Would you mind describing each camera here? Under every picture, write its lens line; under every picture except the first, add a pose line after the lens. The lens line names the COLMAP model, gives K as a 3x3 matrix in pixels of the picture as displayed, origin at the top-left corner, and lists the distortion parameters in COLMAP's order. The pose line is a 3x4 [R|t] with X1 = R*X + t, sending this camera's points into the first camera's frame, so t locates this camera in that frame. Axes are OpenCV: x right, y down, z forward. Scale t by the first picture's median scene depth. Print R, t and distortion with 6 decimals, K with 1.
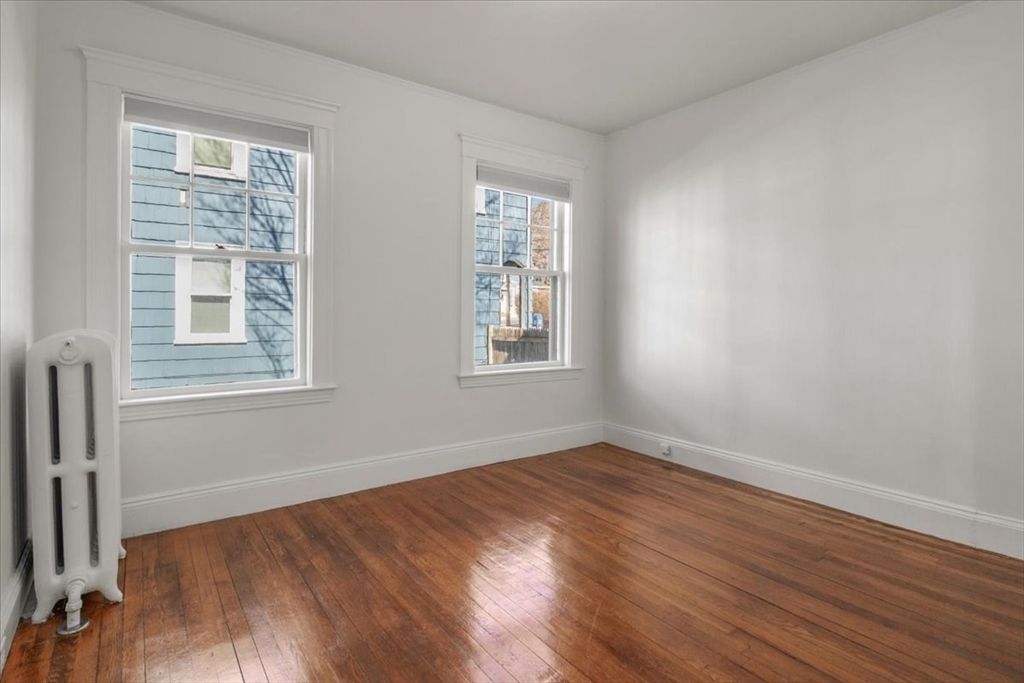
lens RADIAL K [[568.1, 0, 550.3], [0, 568.1, 314.8], [0, 0, 1]] dist [-0.001618, -0.000265]
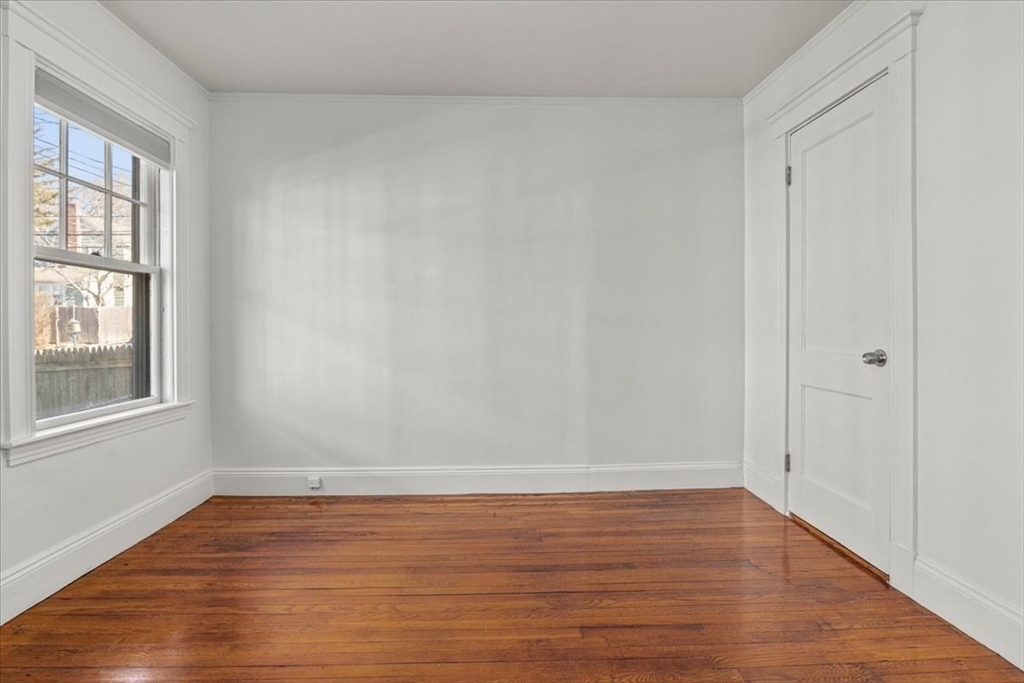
lens RADIAL K [[510.4, 0, 513.2], [0, 510.4, 334.7], [0, 0, 1]] dist [-0.006701, -0.000284]
pose [[0.561266, -0.020878, 0.827372, -0.317575], [0.011197, 0.999782, 0.017632, -0.000616], [-0.827560, -0.000632, 0.561377, 0.369044]]
